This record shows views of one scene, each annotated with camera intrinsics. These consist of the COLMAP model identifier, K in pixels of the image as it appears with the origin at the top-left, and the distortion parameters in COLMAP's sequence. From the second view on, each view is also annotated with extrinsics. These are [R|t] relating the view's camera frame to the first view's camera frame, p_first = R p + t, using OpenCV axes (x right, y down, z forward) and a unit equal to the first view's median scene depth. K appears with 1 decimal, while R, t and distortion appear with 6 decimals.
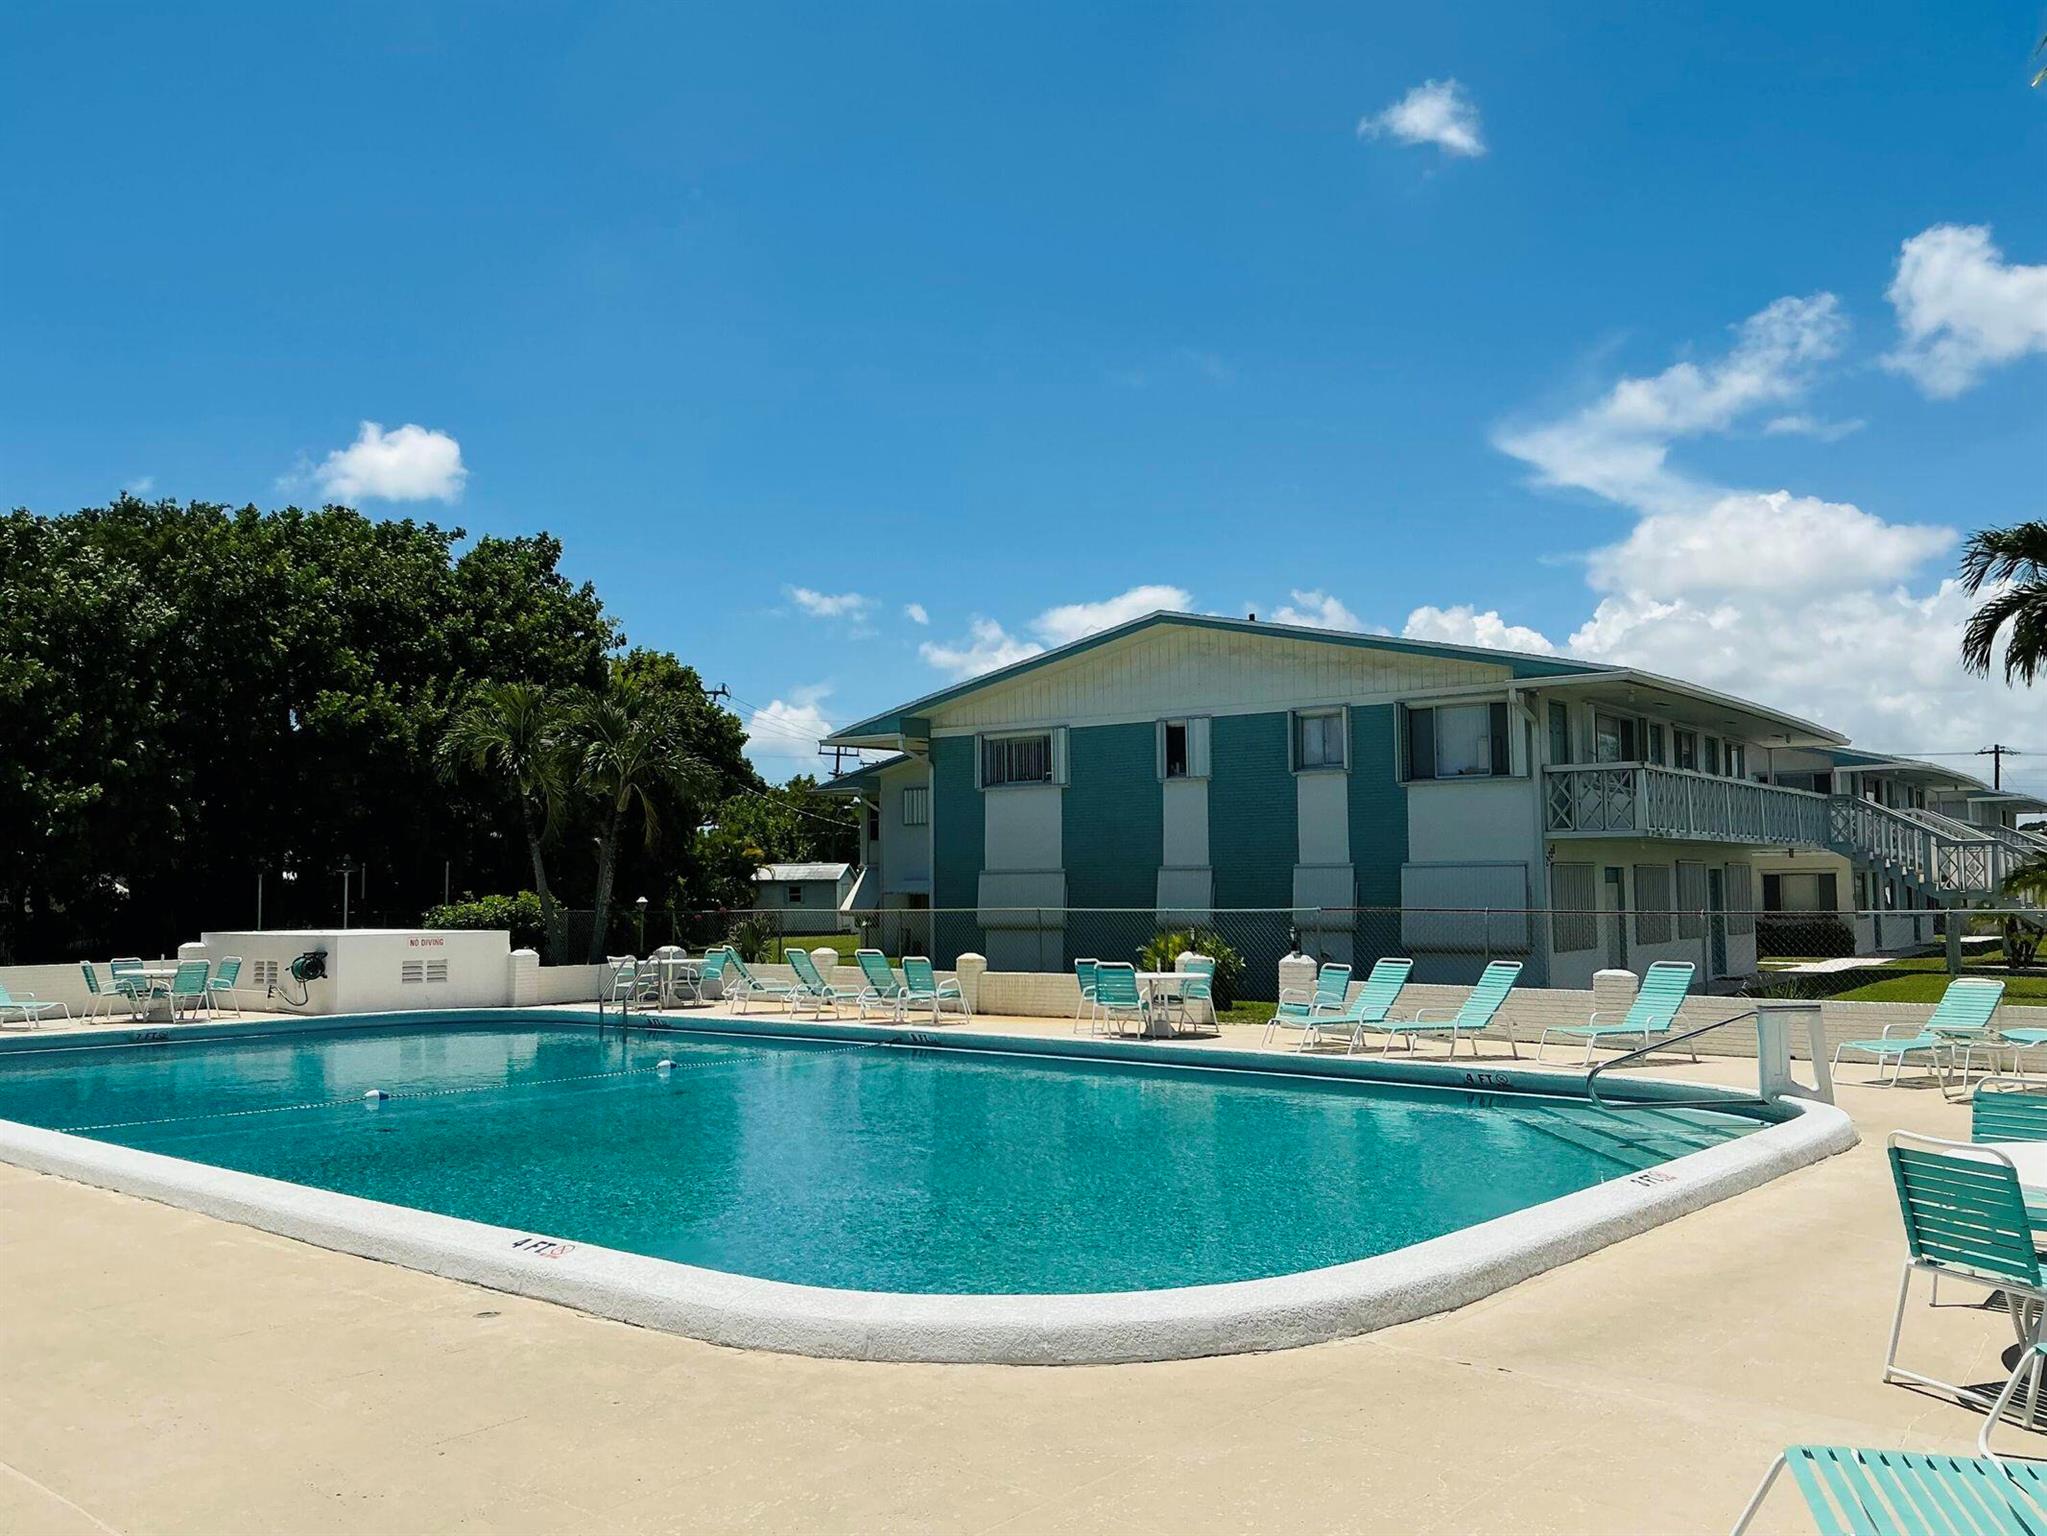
lens RADIAL K [[1663.4, 0, 1023.5], [0, 1663.4, 768.0], [0, 0, 1]] dist [0.050969, 0.001300]
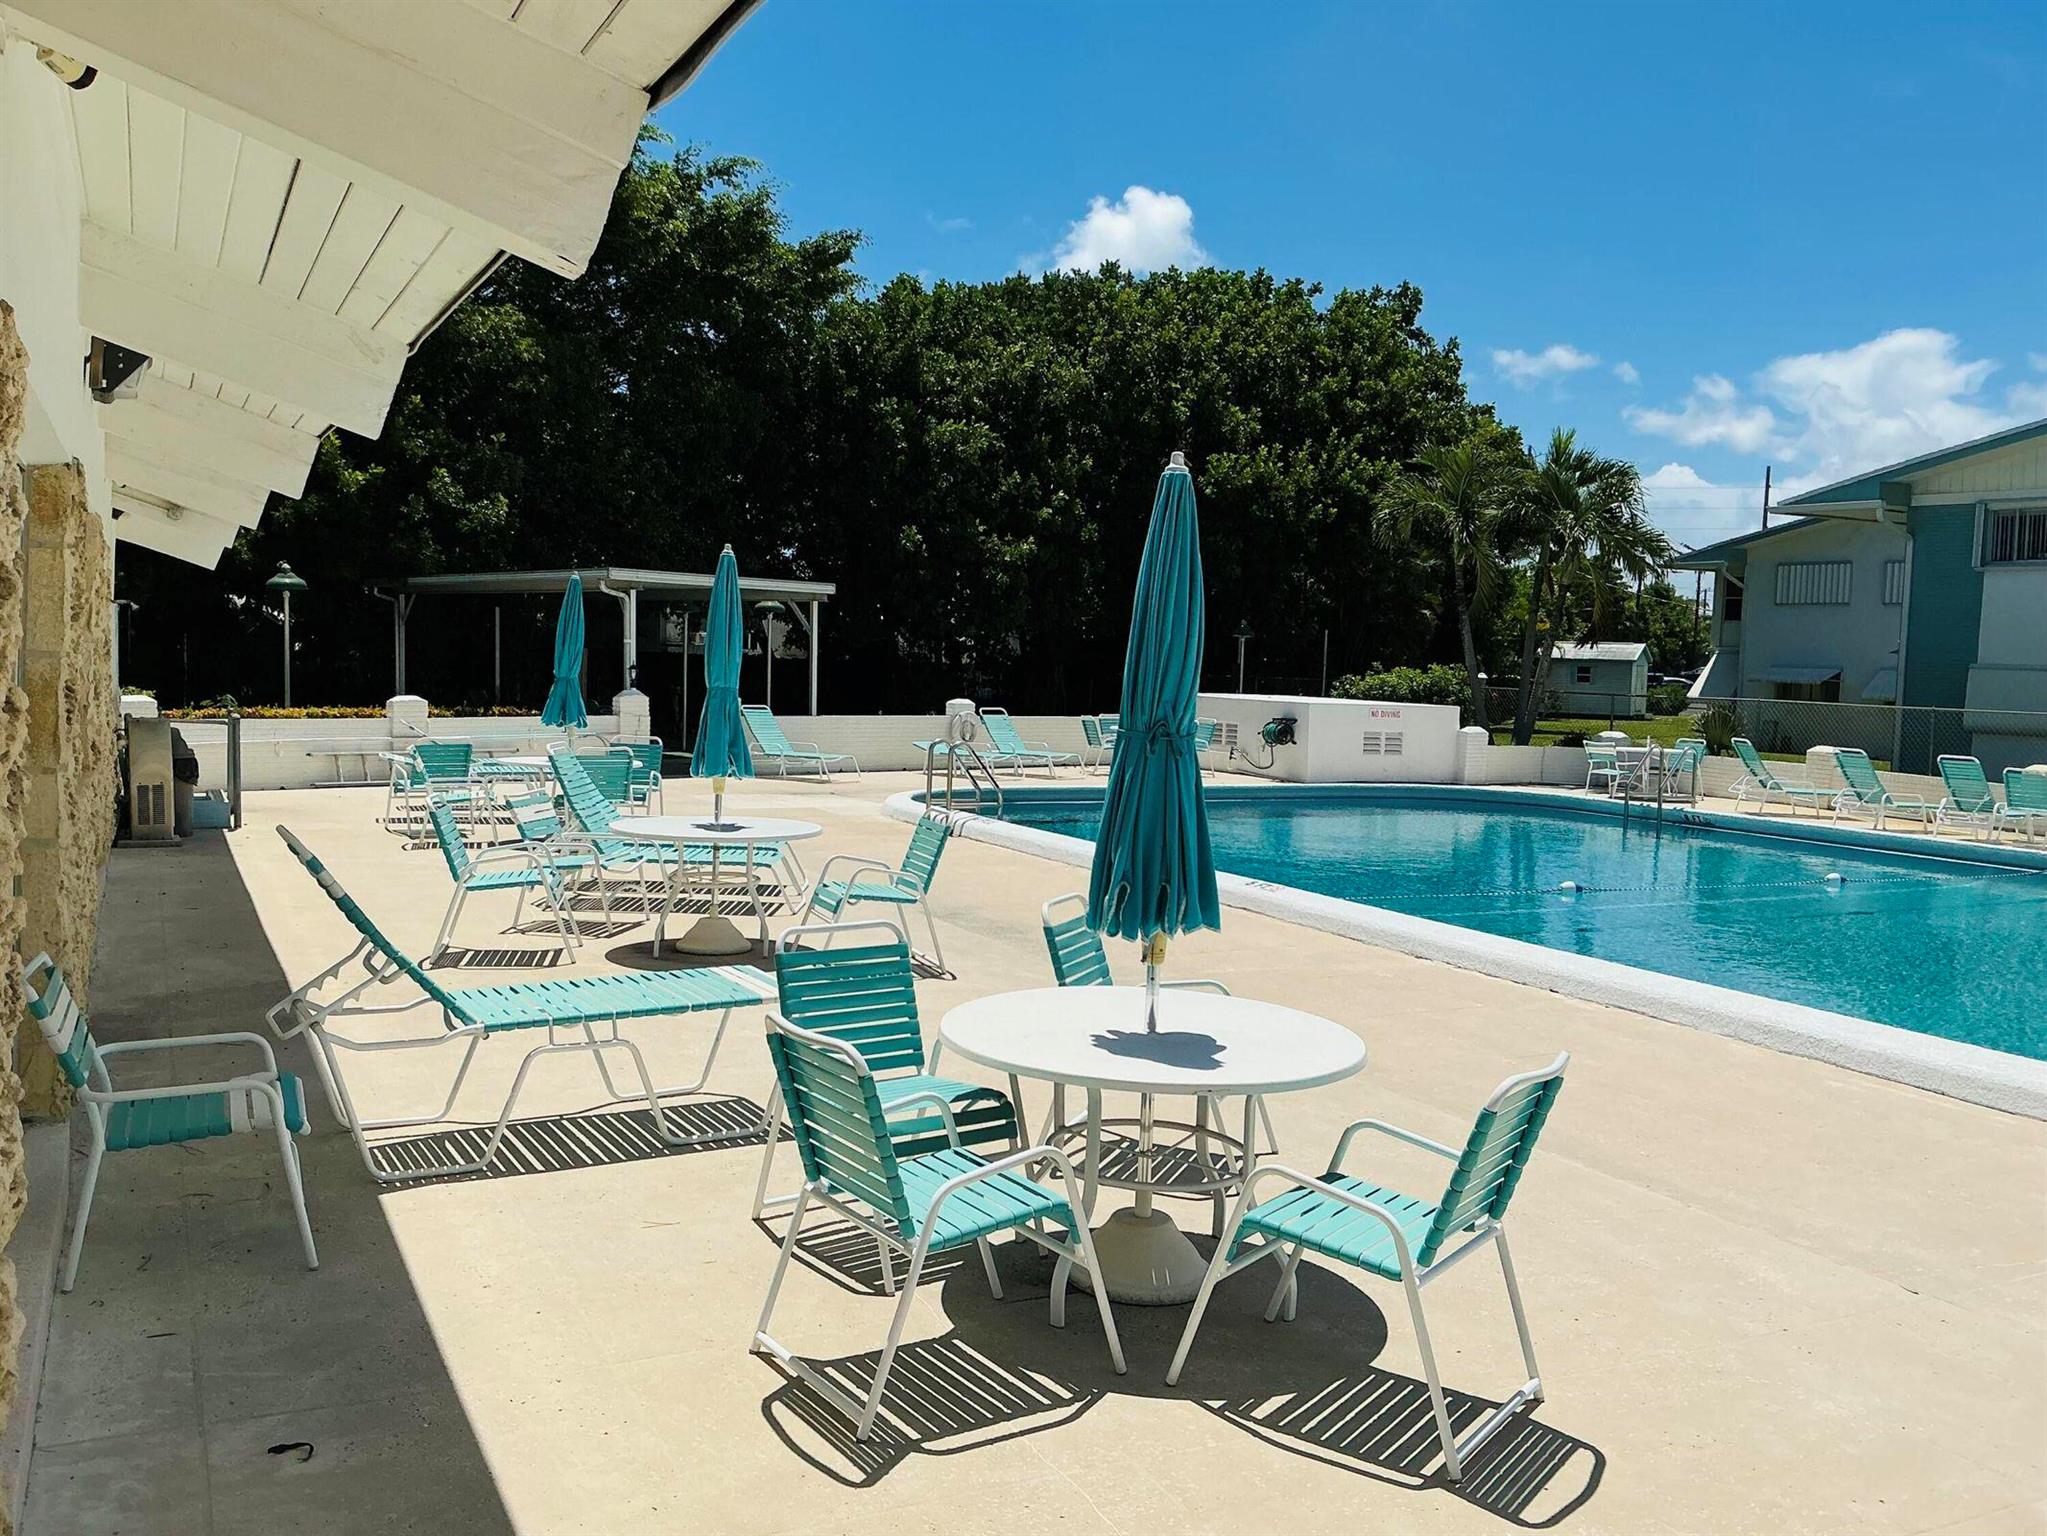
lens RADIAL K [[1655.4, 0, 1023.5], [0, 1655.4, 768.0], [0, 0, 1]] dist [0.003375, -0.002209]
pose [[0.925700, 0.068664, -0.371975, -0.152764], [-0.016603, 0.989814, 0.141396, 0.002221], [0.377895, -0.124714, 0.917411, 0.028841]]
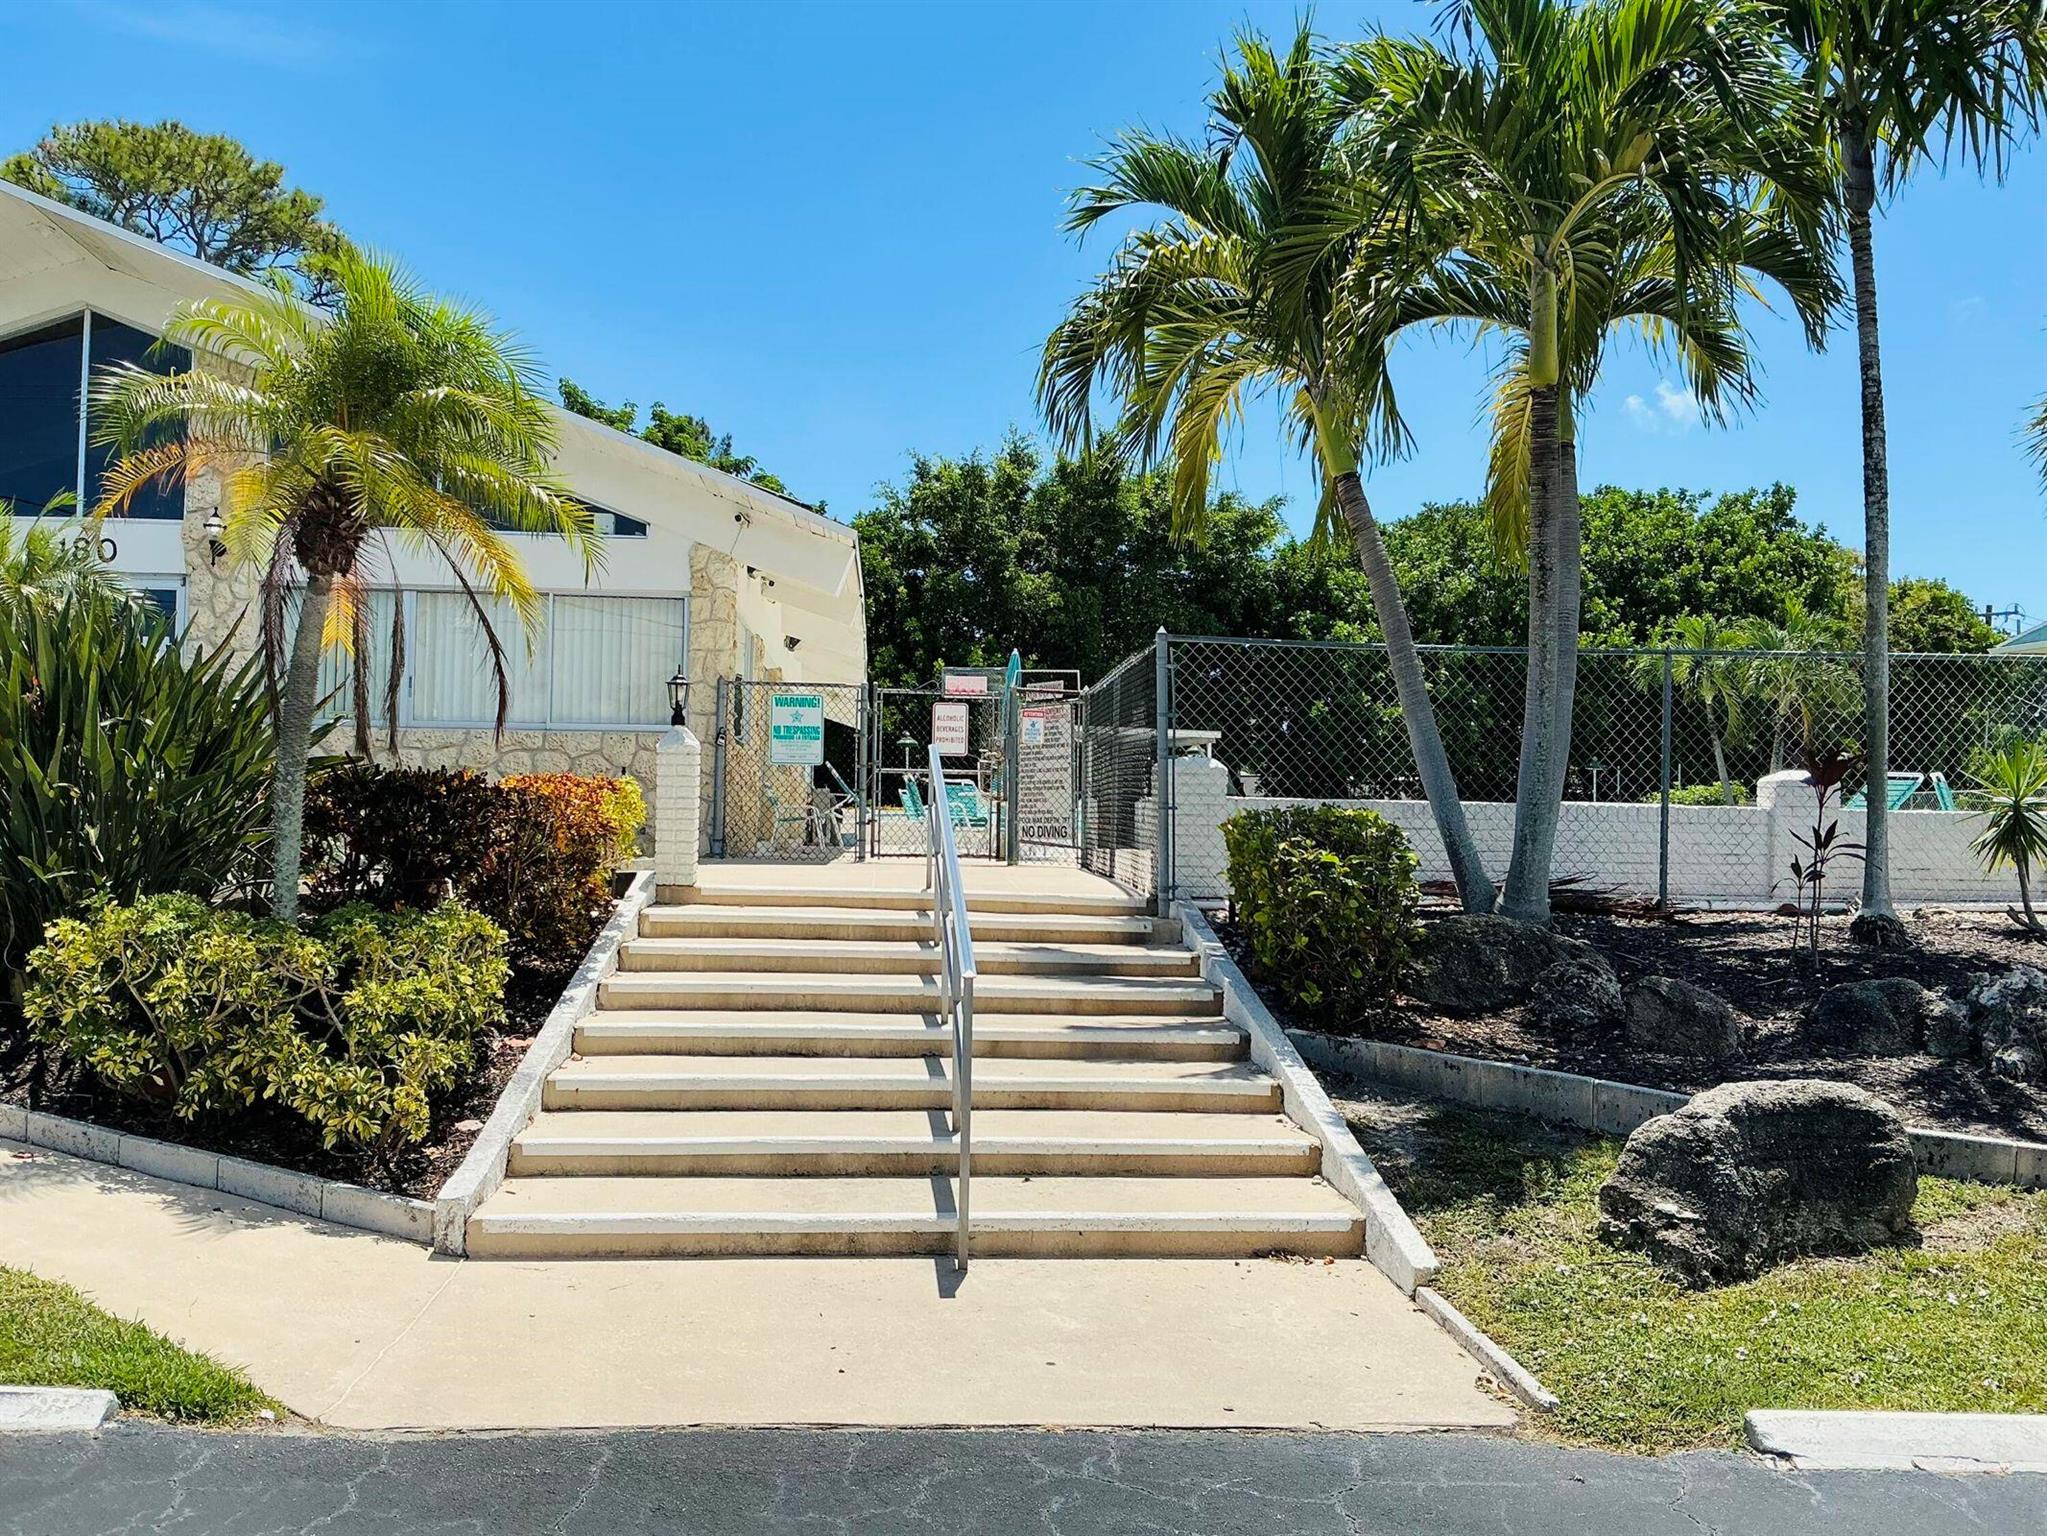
lens RADIAL K [[1663.4, 0, 1023.5], [0, 1663.4, 768.0], [0, 0, 1]] dist [0.050969, 0.001300]
pose [[0.708216, -0.003114, -0.705989, 0.201616], [0.023678, 0.999532, 0.019344, 0.024529], [0.705598, -0.030416, 0.707959, -0.230990]]
